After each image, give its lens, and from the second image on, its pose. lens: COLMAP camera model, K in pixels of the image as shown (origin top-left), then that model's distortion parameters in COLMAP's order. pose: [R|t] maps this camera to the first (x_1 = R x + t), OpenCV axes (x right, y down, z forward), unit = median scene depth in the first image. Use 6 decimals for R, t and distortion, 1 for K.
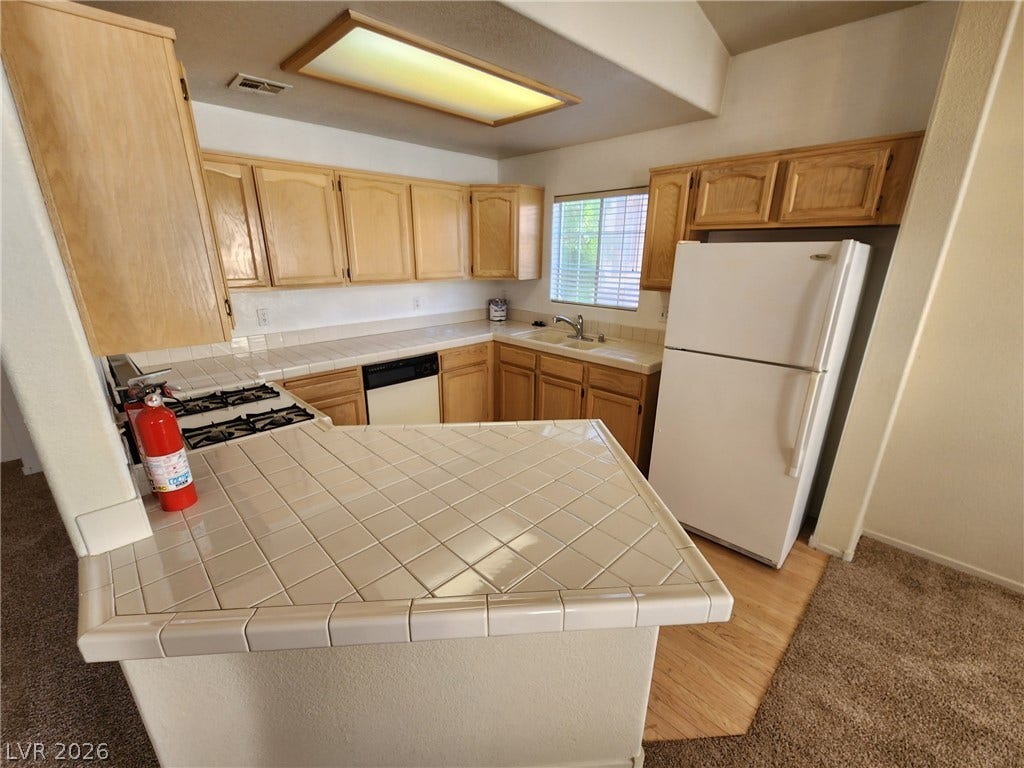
lens RADIAL K [[414.8, 0, 514.6], [0, 414.8, 385.7], [0, 0, 1]] dist [0.000578, -0.000003]
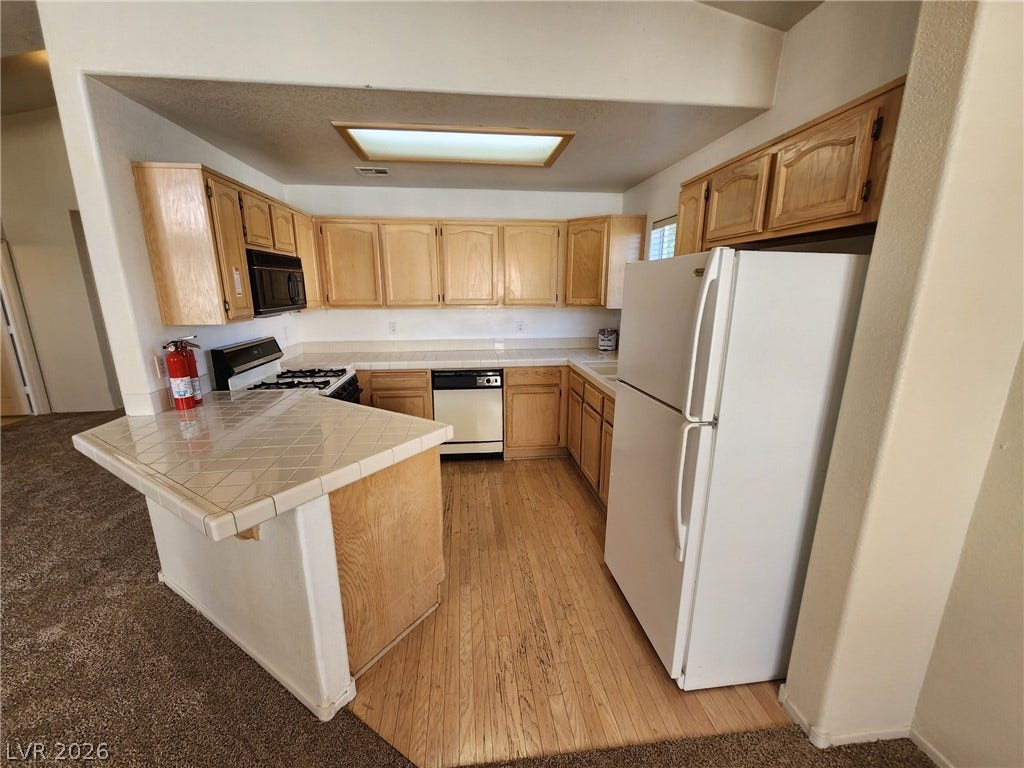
lens RADIAL K [[414.8, 0, 514.6], [0, 414.8, 385.7], [0, 0, 1]] dist [0.000578, -0.000003]
pose [[0.805104, 0.130802, -0.578532, 0.567765], [-0.179469, 0.983381, -0.027420, -0.010968], [0.565331, 0.125905, 0.815199, 0.123361]]
